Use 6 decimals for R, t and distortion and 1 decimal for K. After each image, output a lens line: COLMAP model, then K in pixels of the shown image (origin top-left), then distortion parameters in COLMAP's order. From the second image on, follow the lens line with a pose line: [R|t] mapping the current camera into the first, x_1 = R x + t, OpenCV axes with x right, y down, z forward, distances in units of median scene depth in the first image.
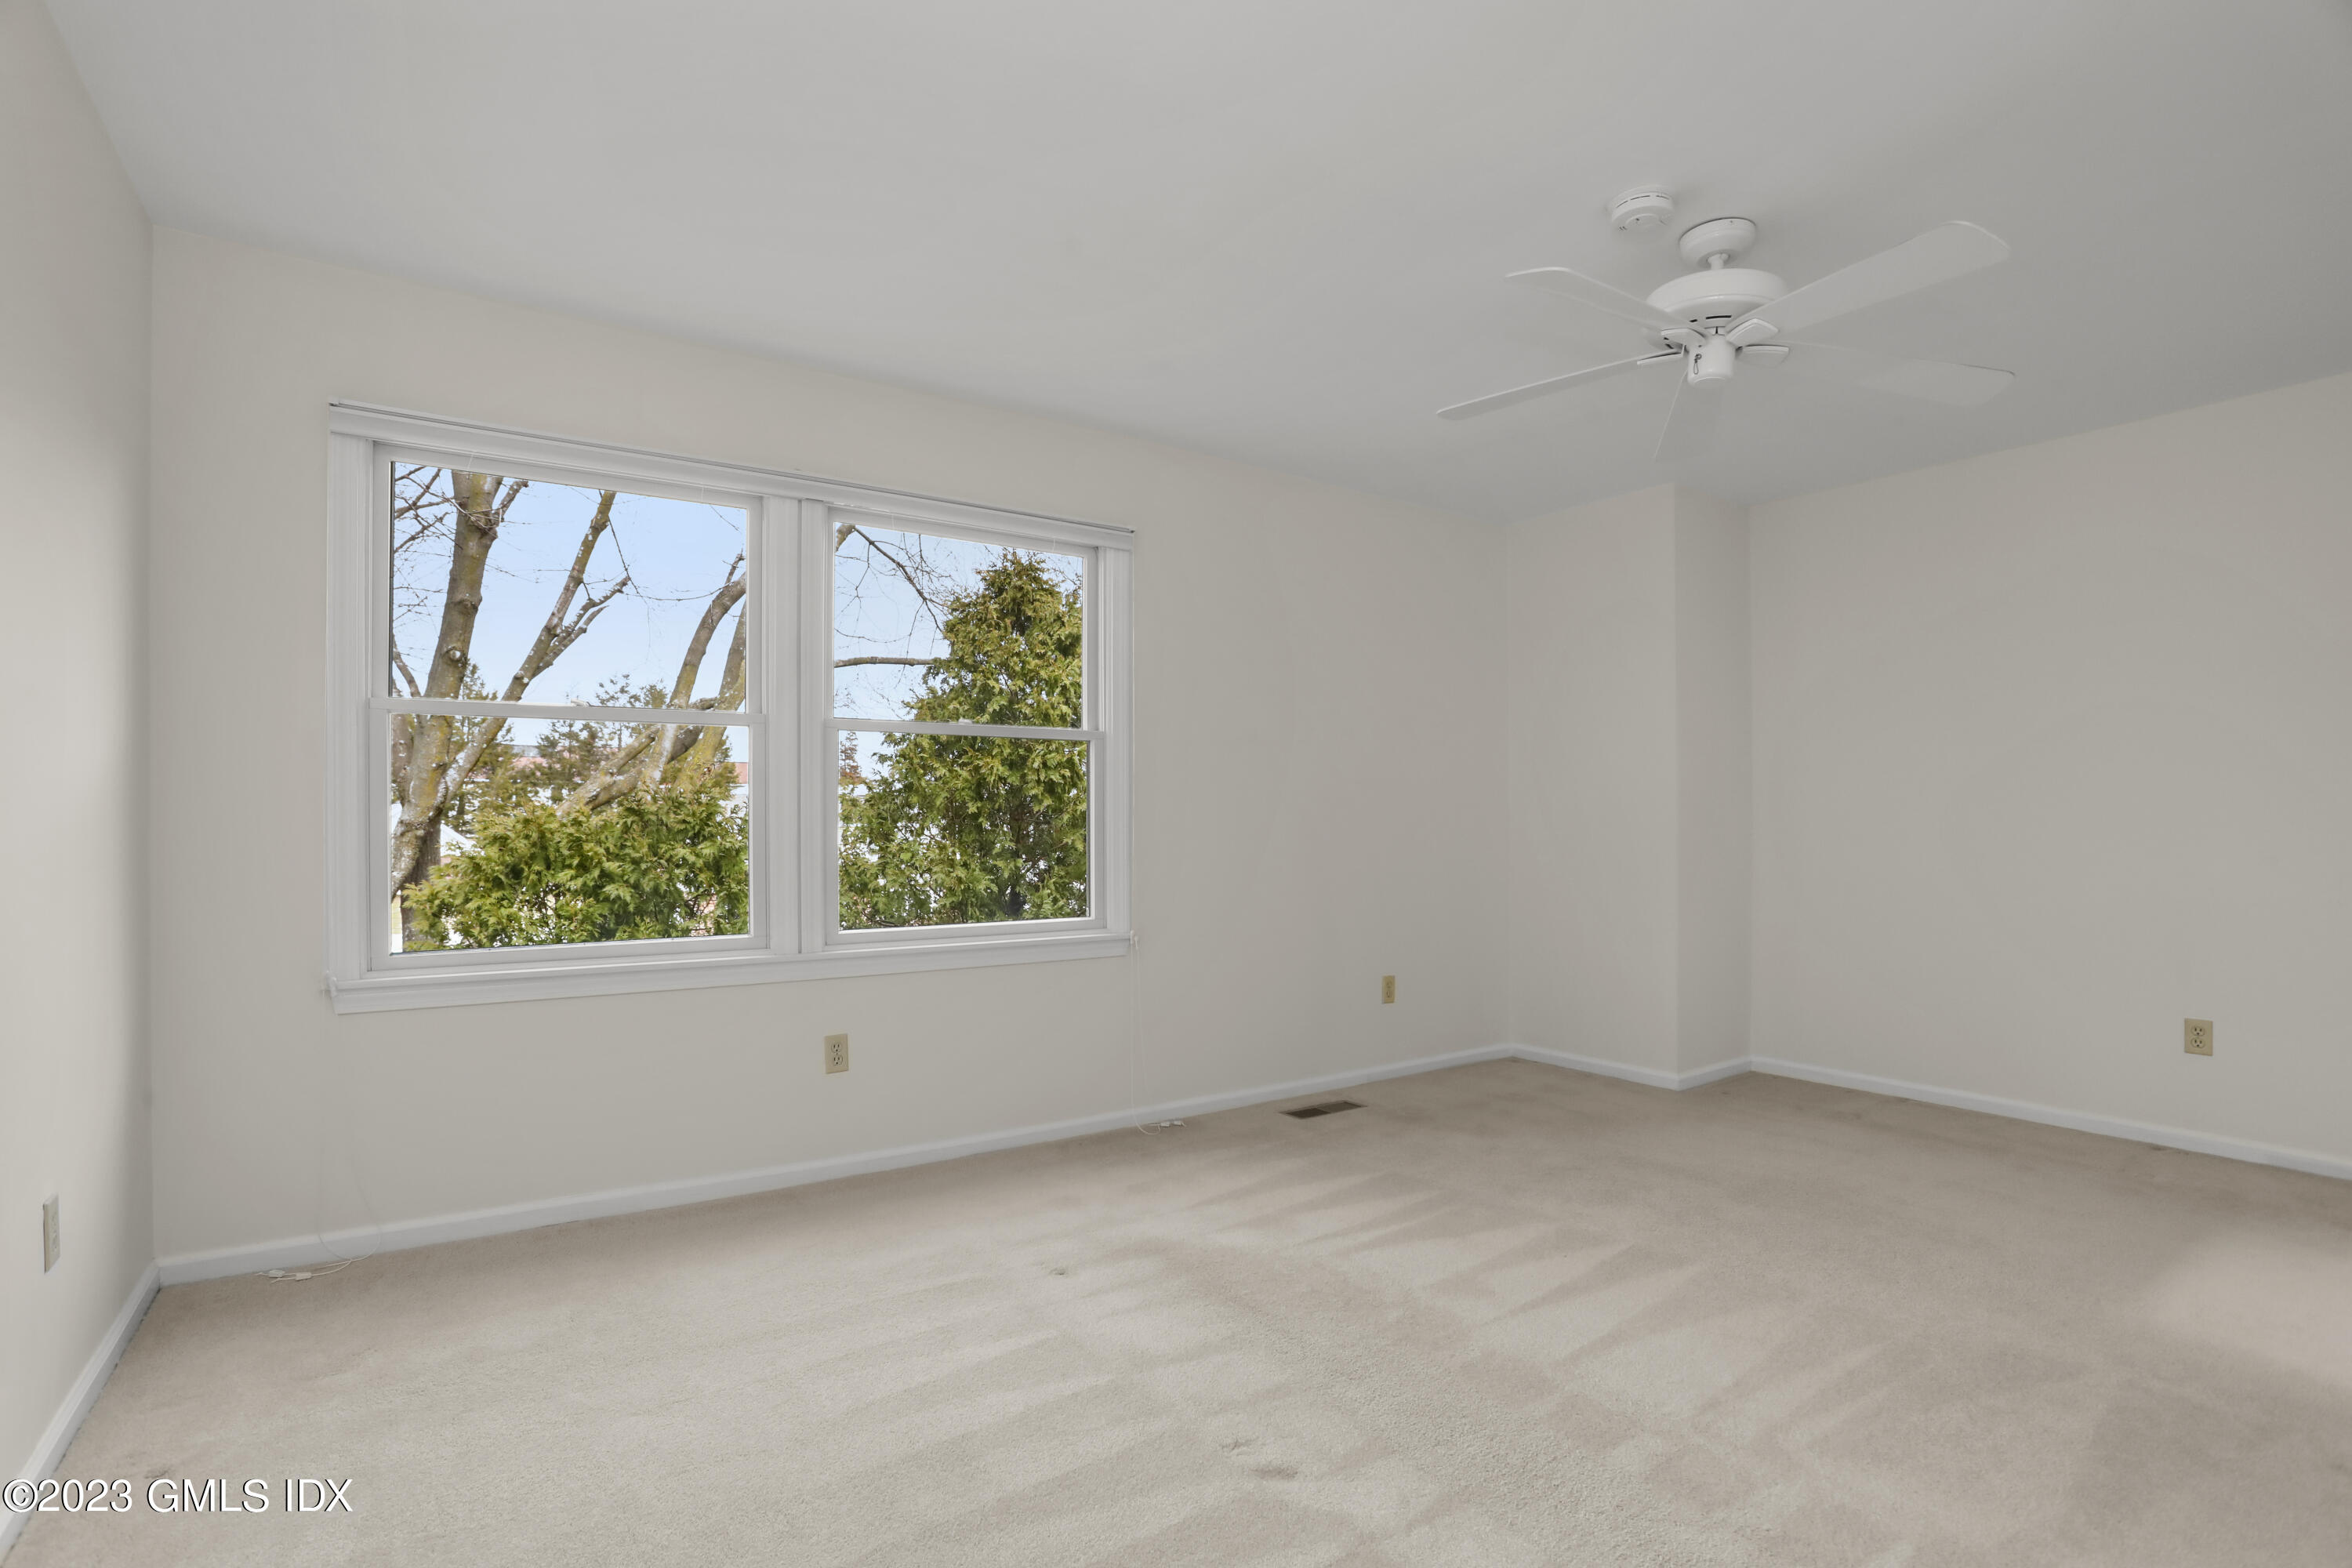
lens RADIAL K [[1141.5, 0, 1182.0], [0, 1141.5, 833.5], [0, 0, 1]] dist [-0.036610, 0.003653]
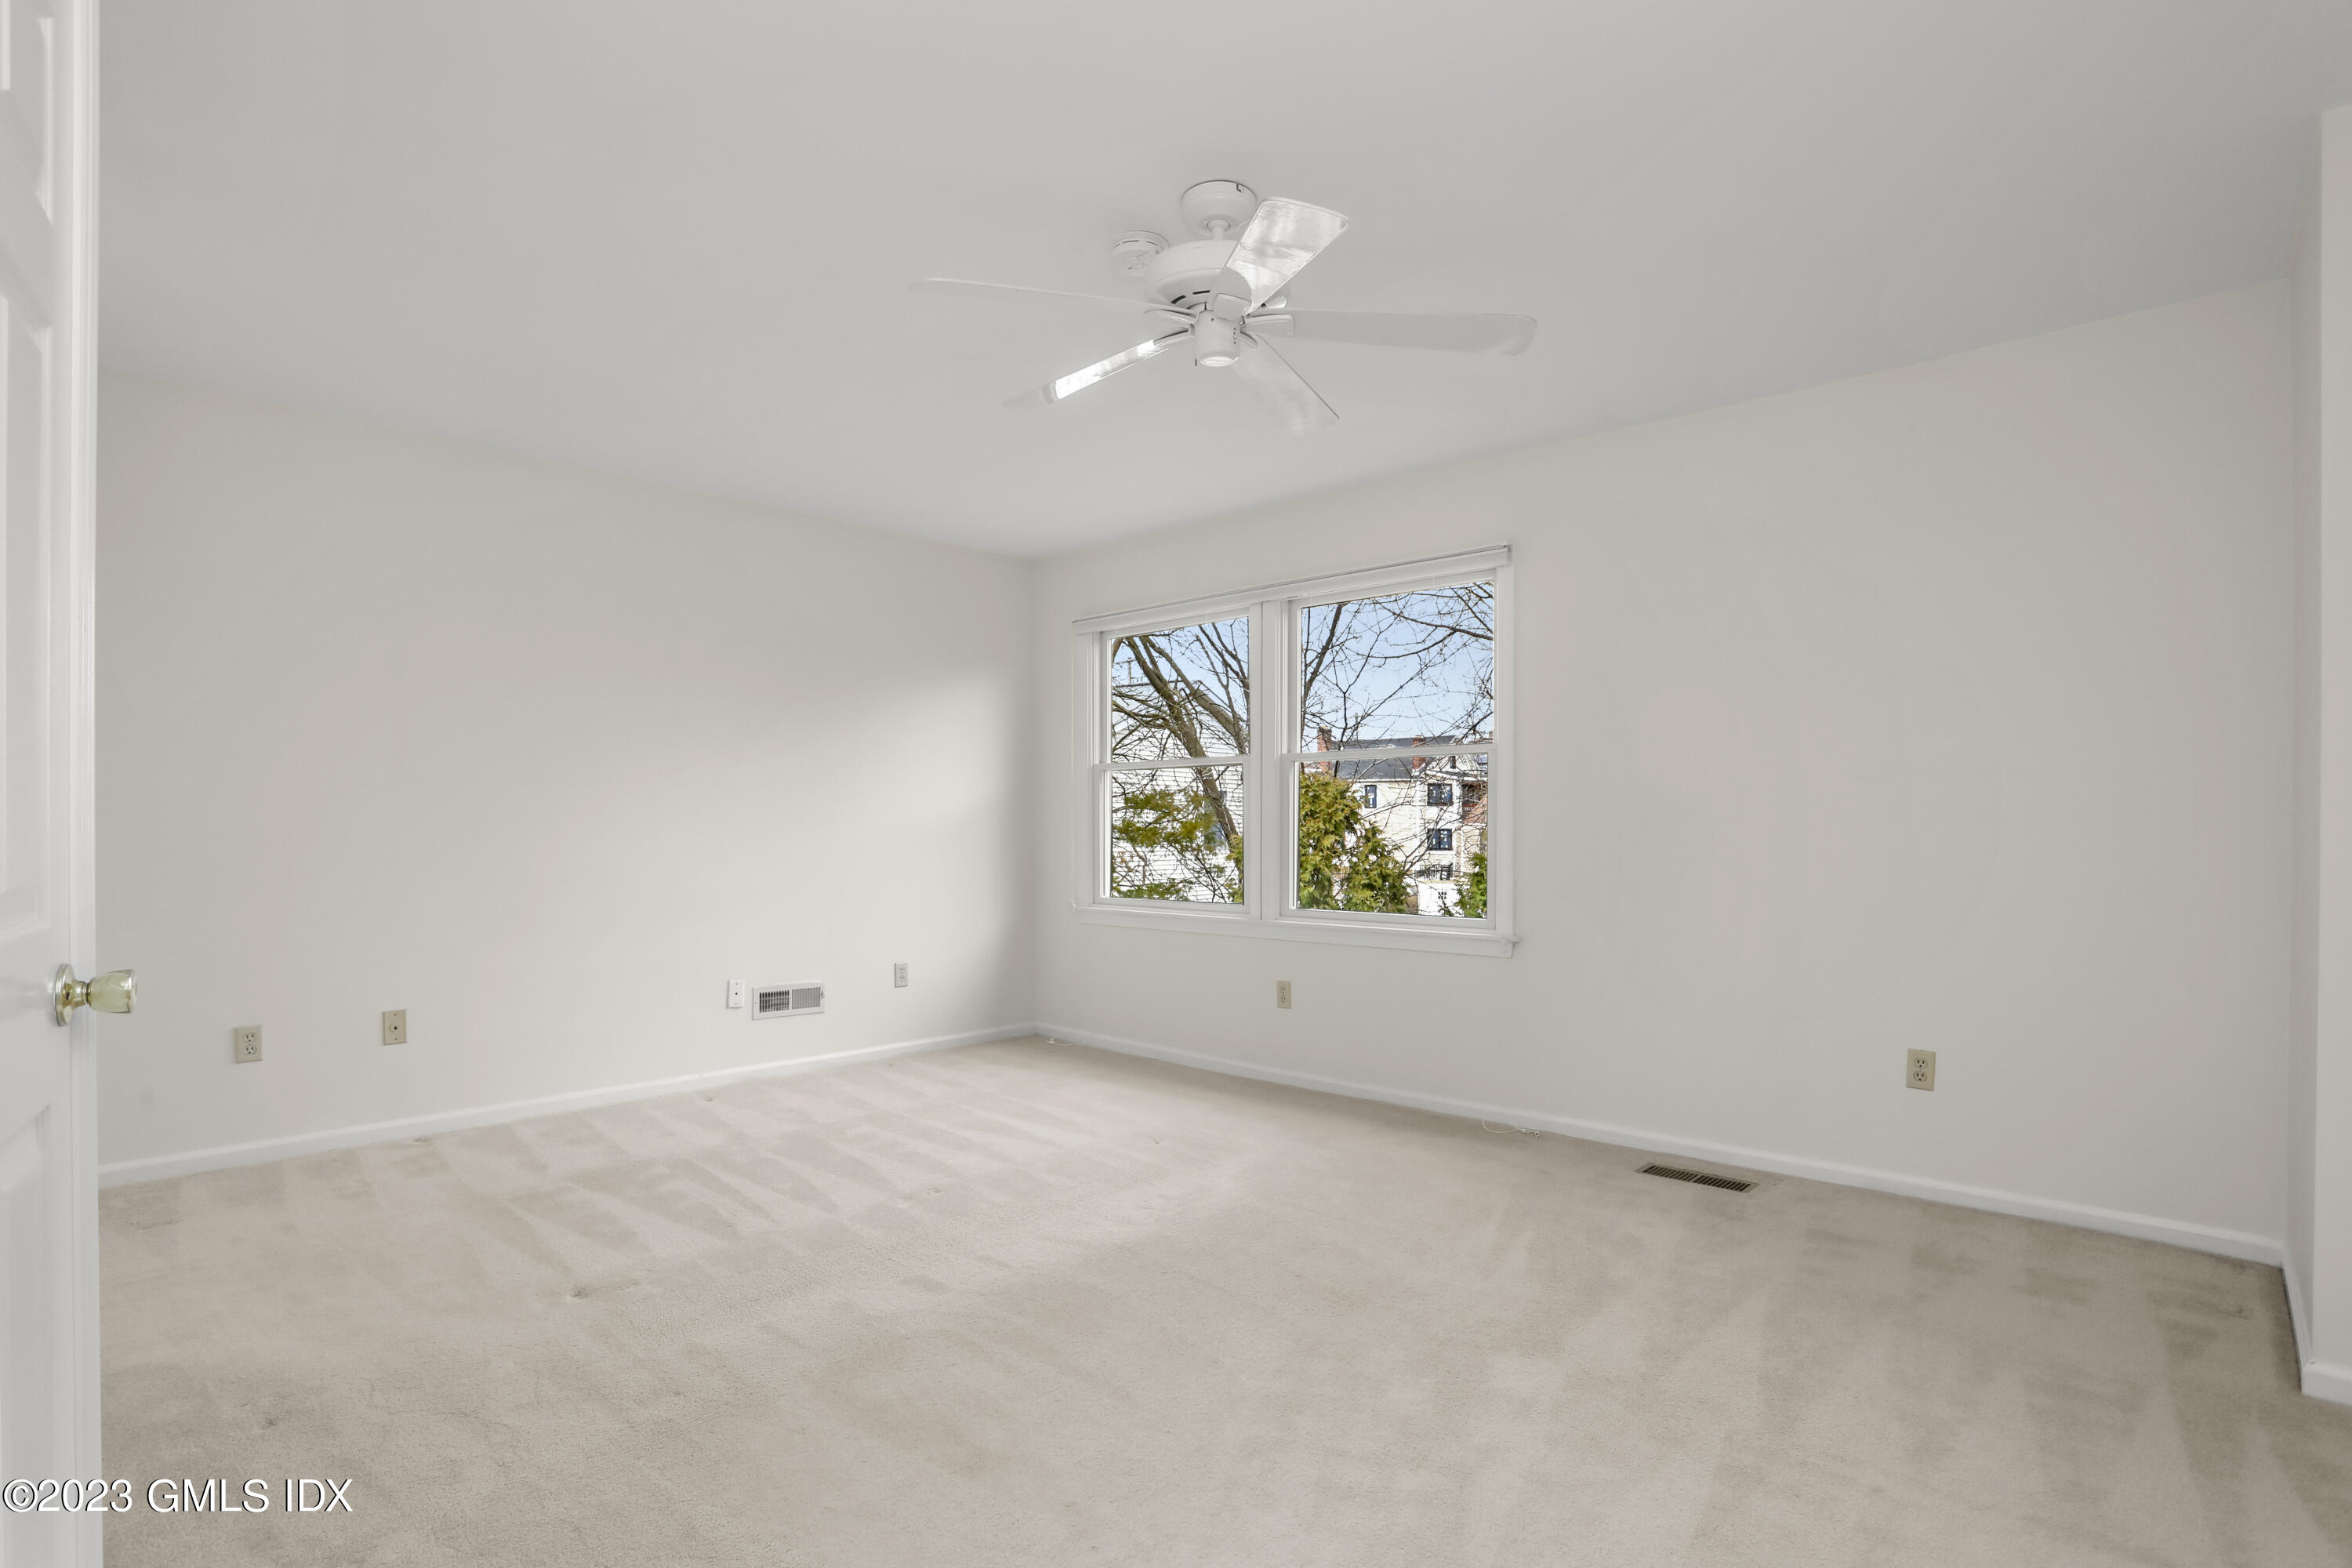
lens RADIAL K [[1141.5, 0, 1181.2], [0, 1141.5, 799.0], [0, 0, 1]] dist [-0.036610, 0.003653]
pose [[0.243764, -0.010460, -0.969778, 0.879619], [0.000742, 0.999944, -0.010599, -0.026679], [0.969834, 0.001864, 0.243758, 0.461078]]
